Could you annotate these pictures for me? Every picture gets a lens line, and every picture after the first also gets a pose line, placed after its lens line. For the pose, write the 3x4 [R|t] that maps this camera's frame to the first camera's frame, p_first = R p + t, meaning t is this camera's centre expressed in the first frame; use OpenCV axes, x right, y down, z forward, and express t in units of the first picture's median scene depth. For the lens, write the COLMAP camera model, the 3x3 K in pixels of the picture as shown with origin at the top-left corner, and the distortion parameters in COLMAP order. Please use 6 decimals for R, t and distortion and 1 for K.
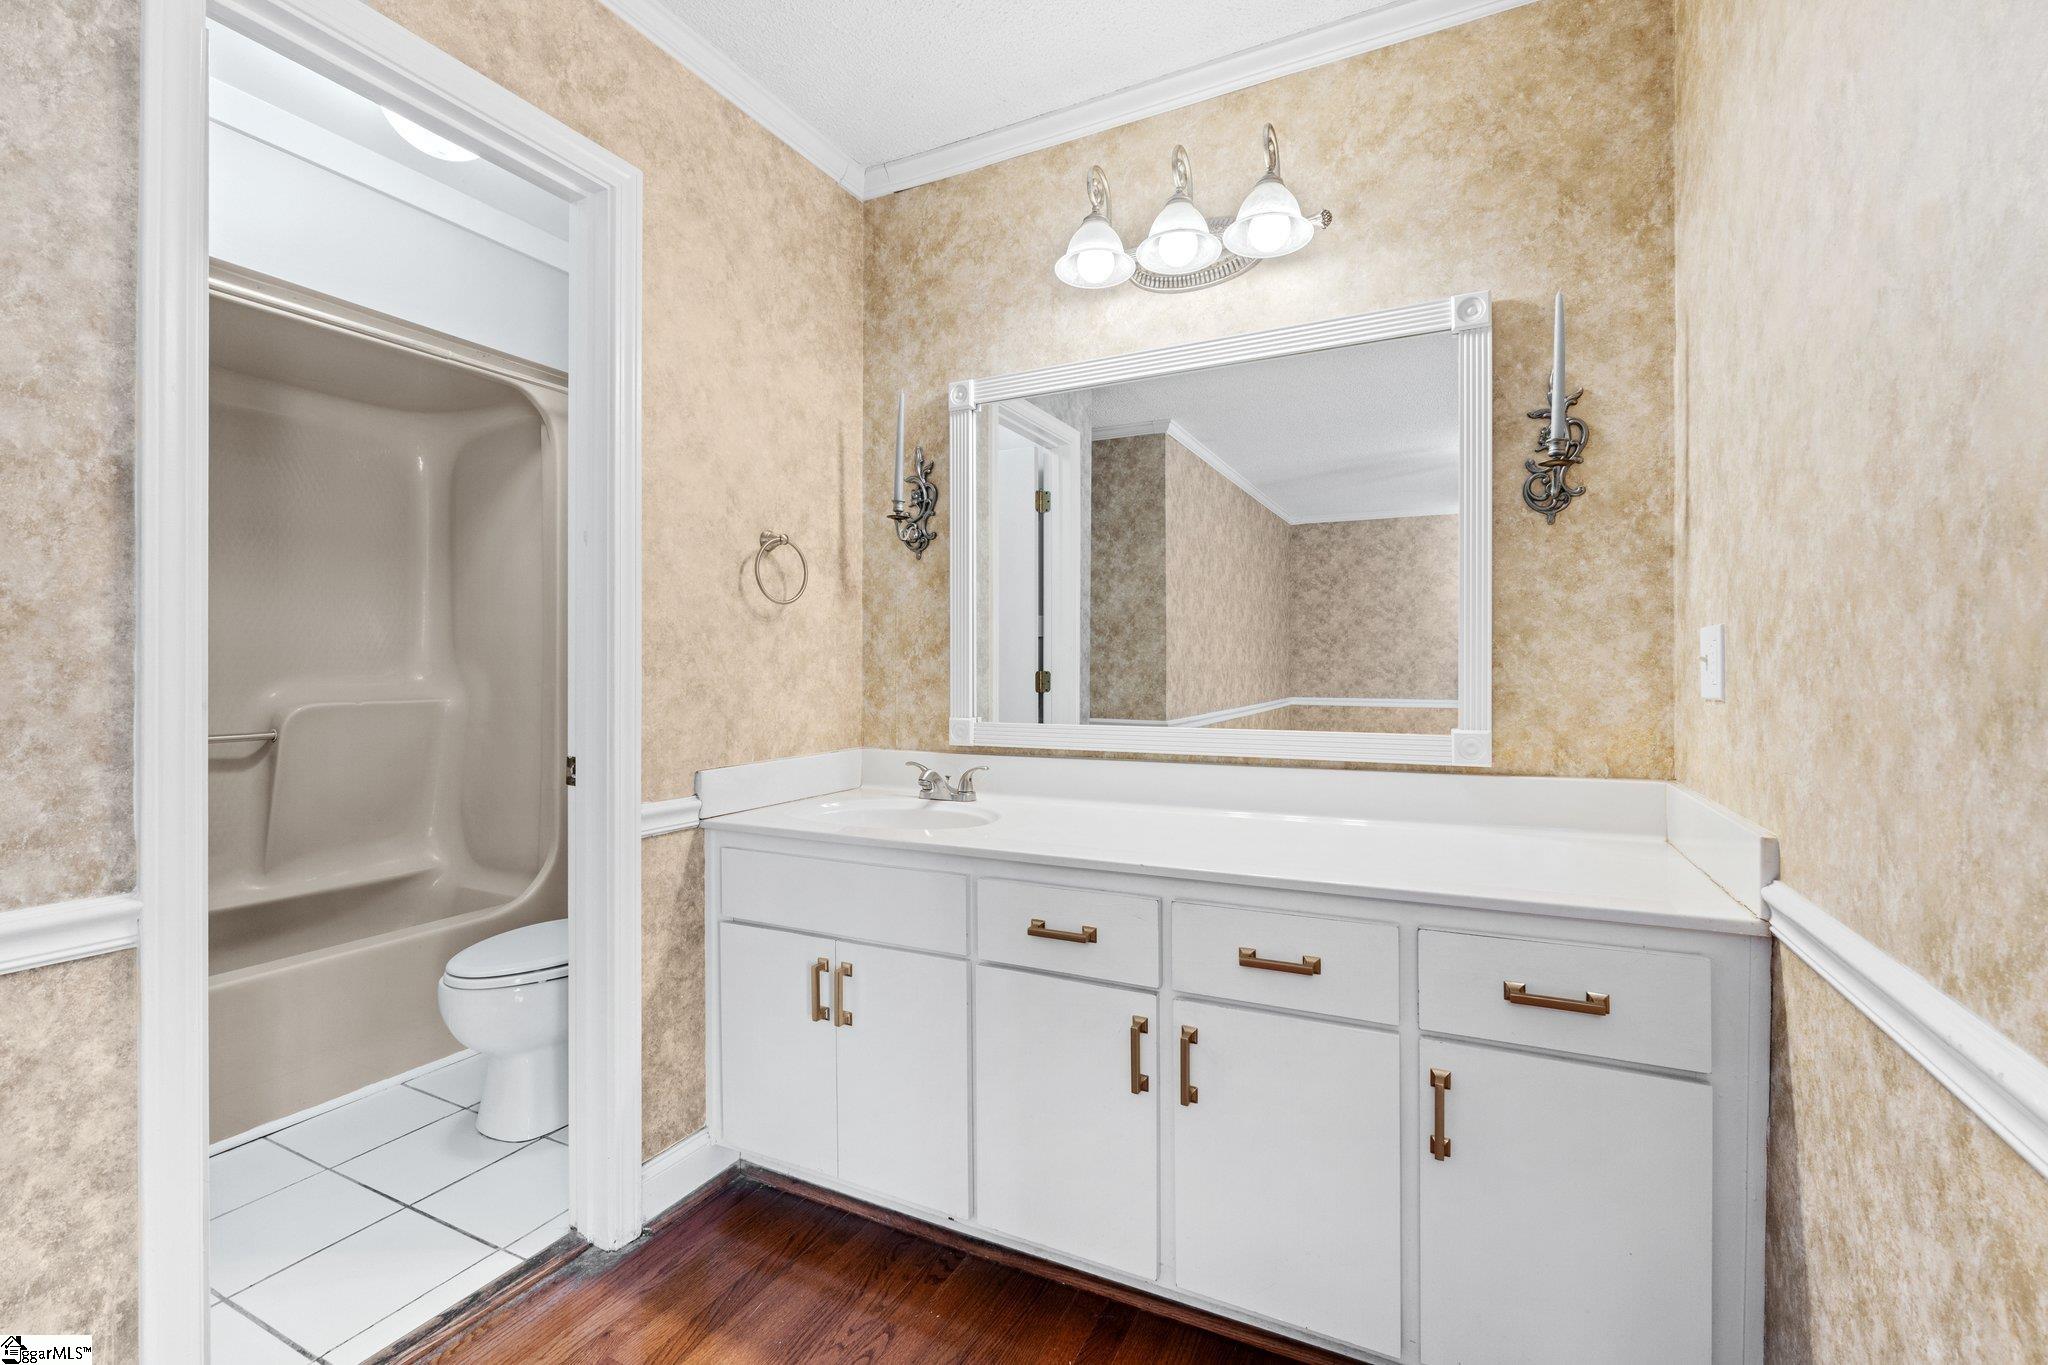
lens RADIAL K [[889.1, 0, 1018.6], [0, 889.1, 673.1], [0, 0, 1]] dist [-0.003344, -0.000373]
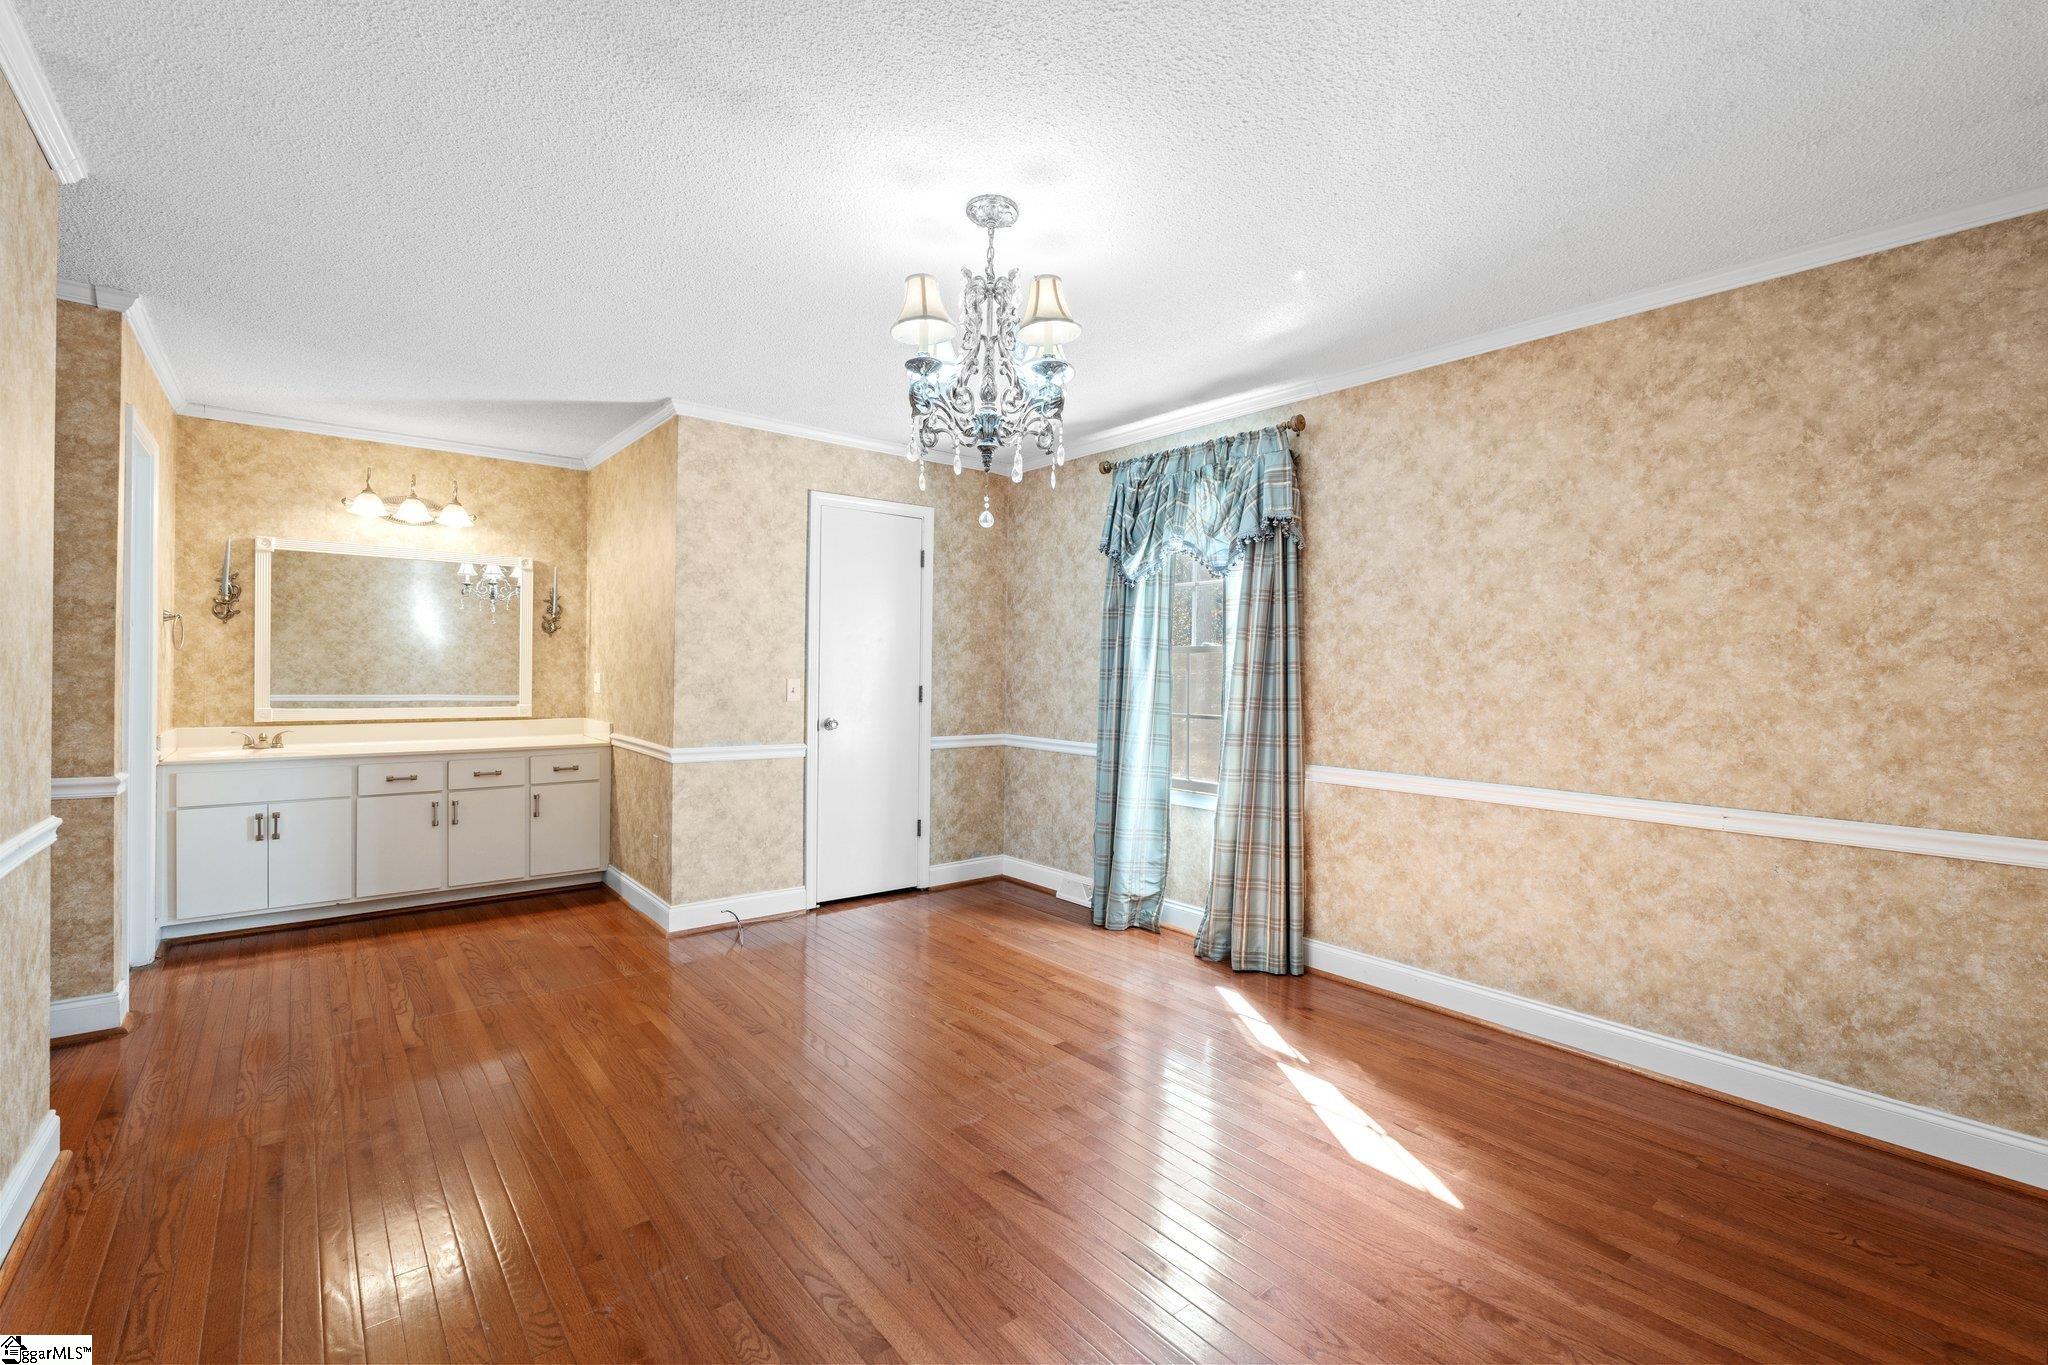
lens RADIAL K [[889.1, 0, 1028.3], [0, 889.1, 678.6], [0, 0, 1]] dist [-0.003344, -0.000373]
pose [[0.397707, -0.001217, 0.917512, -1.471461], [-0.012654, 0.999897, 0.006812, -0.060570], [-0.917425, -0.014319, 0.397651, -1.641664]]
